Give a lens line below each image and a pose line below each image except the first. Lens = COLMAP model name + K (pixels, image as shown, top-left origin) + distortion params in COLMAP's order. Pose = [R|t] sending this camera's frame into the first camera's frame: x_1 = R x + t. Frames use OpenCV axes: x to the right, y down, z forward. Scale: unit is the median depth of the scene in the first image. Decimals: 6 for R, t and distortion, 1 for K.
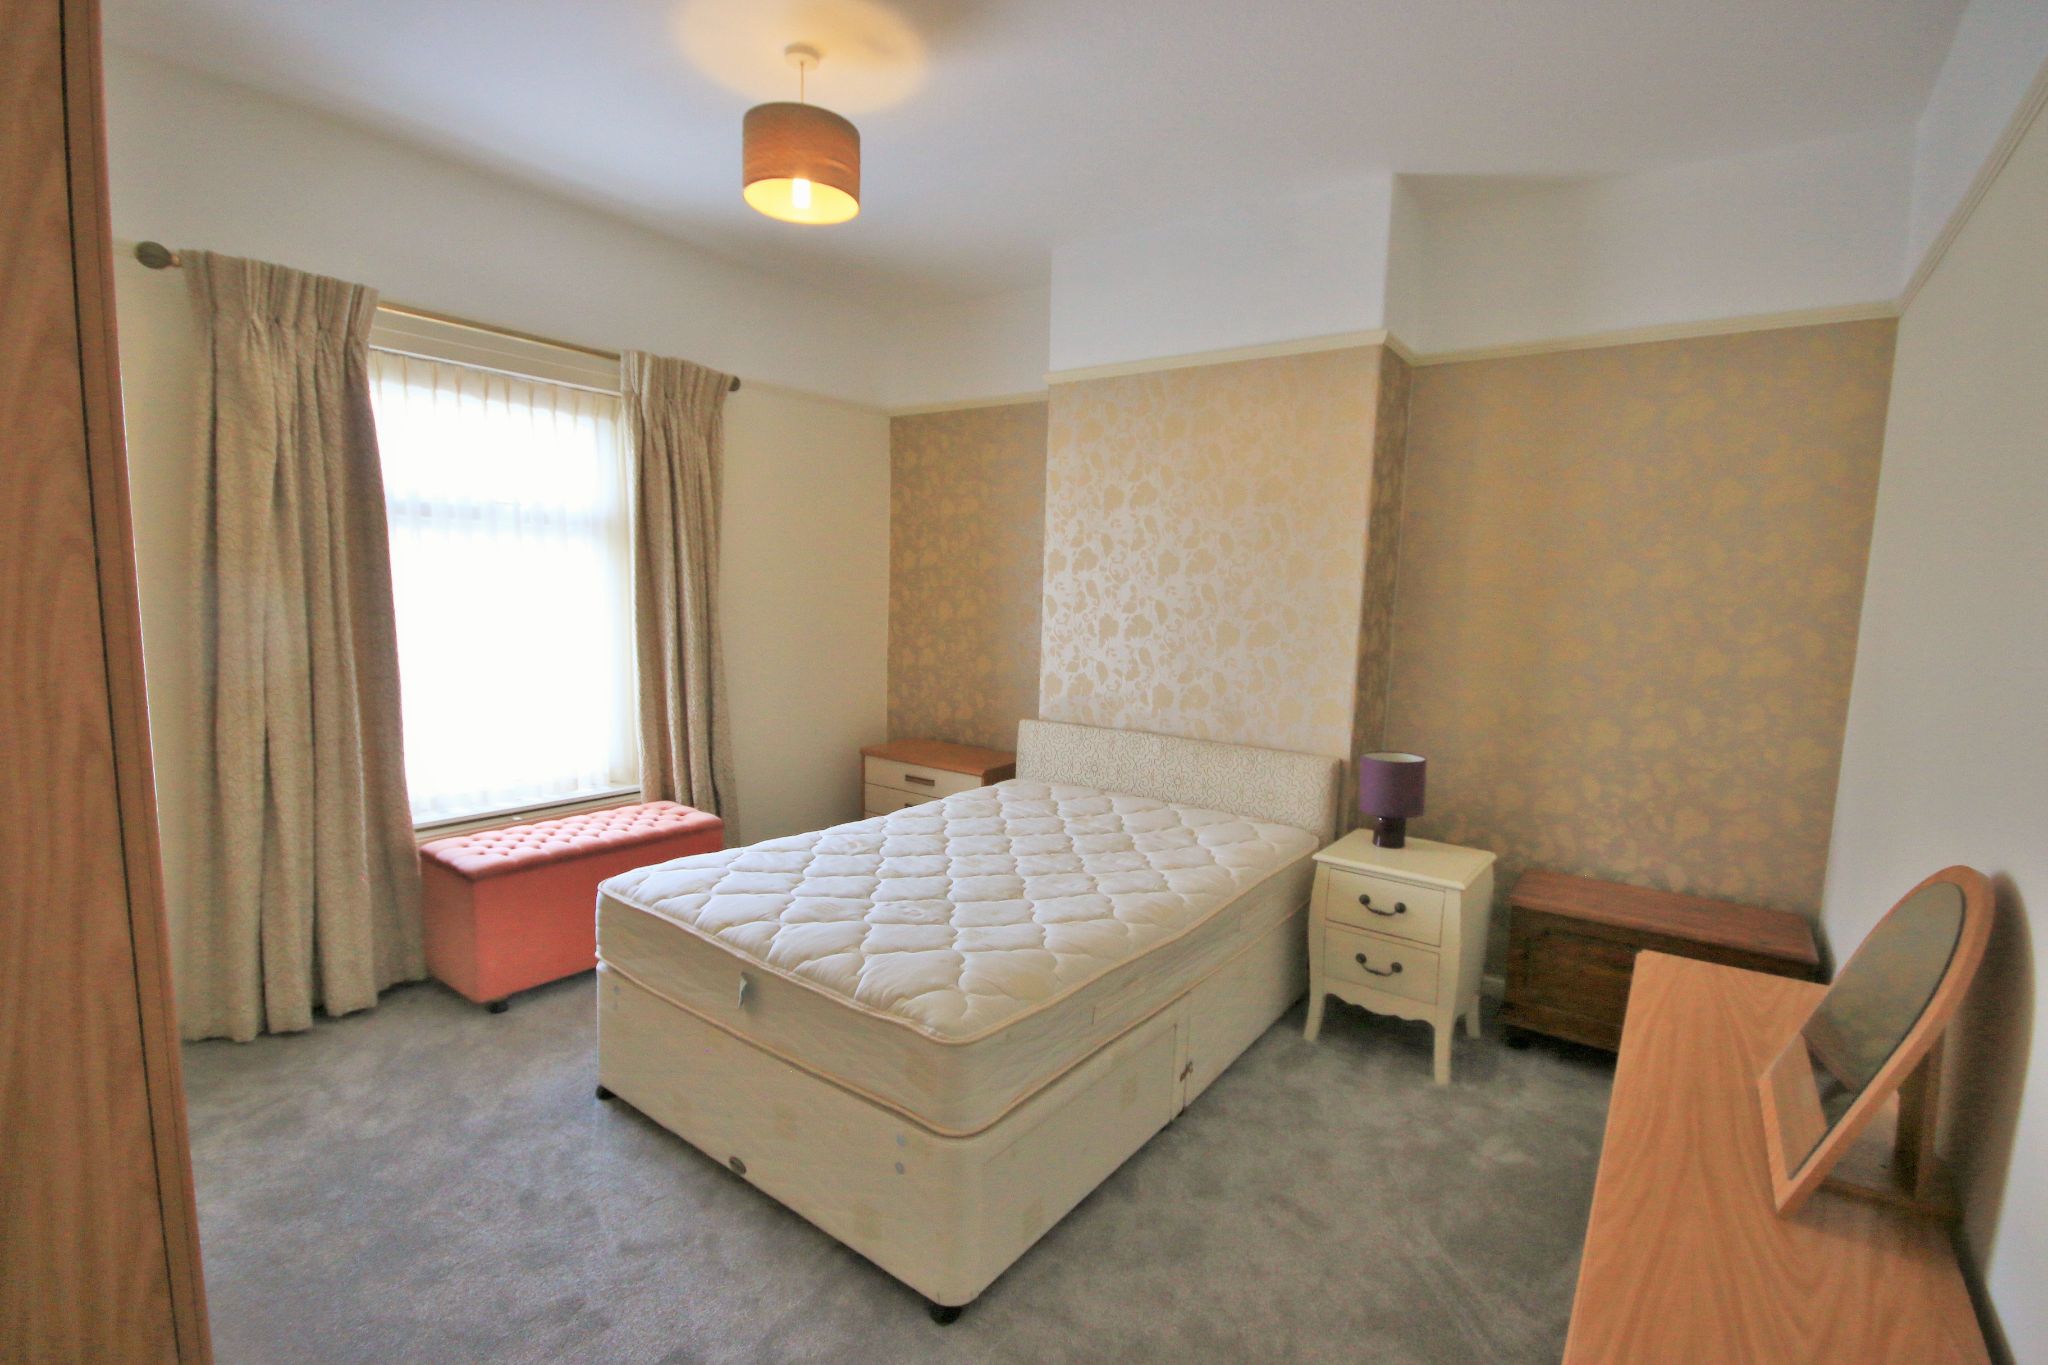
lens RADIAL K [[918.2, 0, 1021.2], [0, 918.2, 693.2], [0, 0, 1]] dist [0.001199, -0.005398]
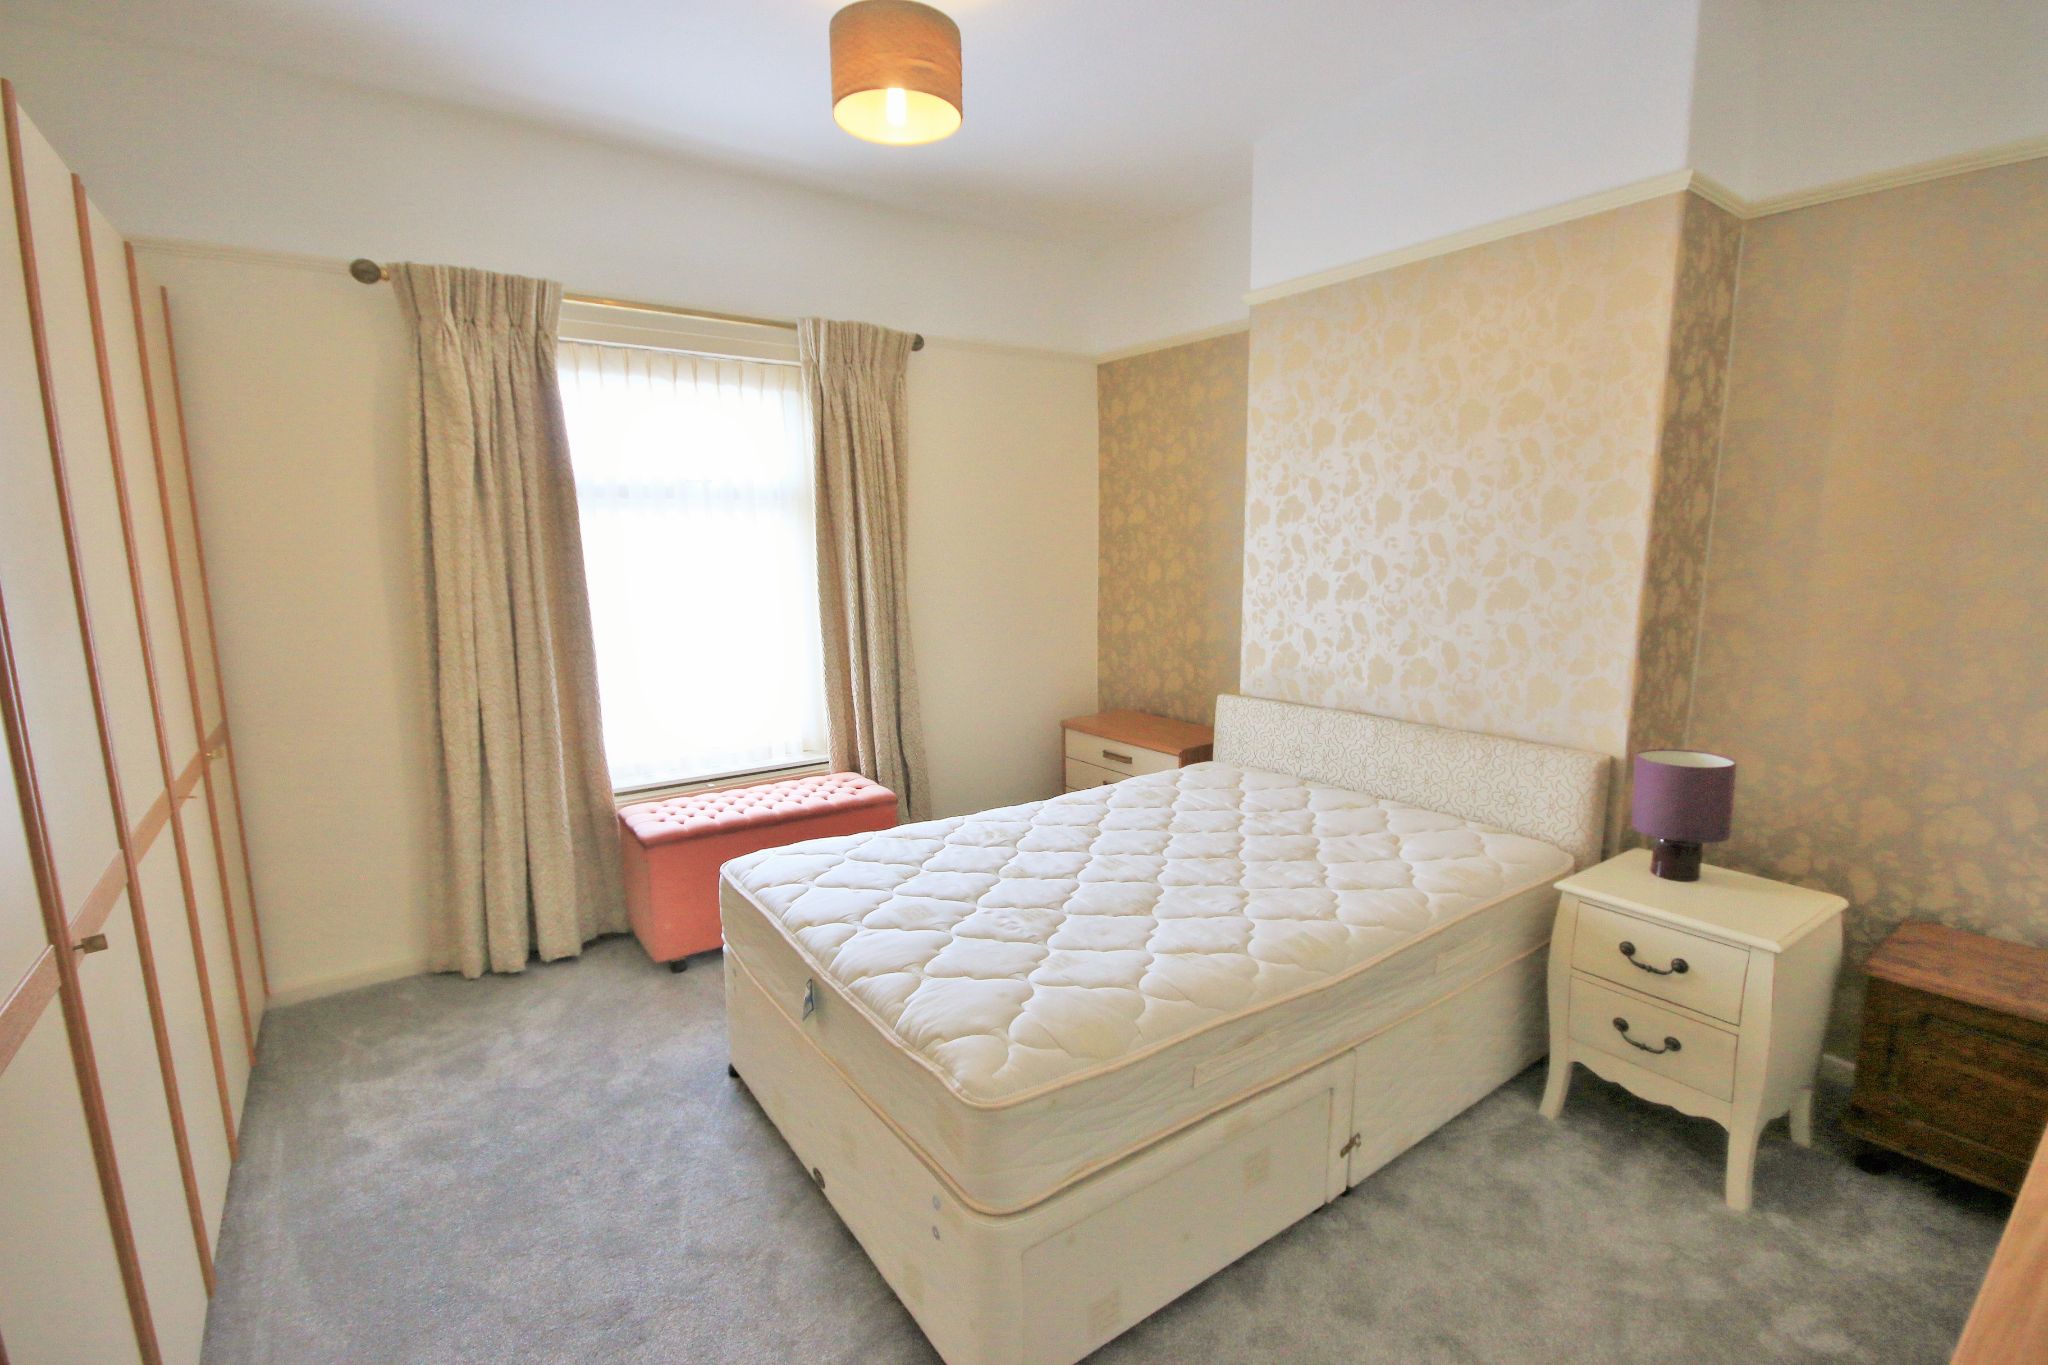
lens RADIAL K [[918.2, 0, 1021.2], [0, 918.2, 693.2], [0, 0, 1]] dist [0.001199, -0.005398]
pose [[0.952819, 0.012478, -0.303283, 0.121442], [0.000598, 0.999076, 0.042983, -0.015276], [0.303539, -0.041136, 0.951931, 0.138802]]
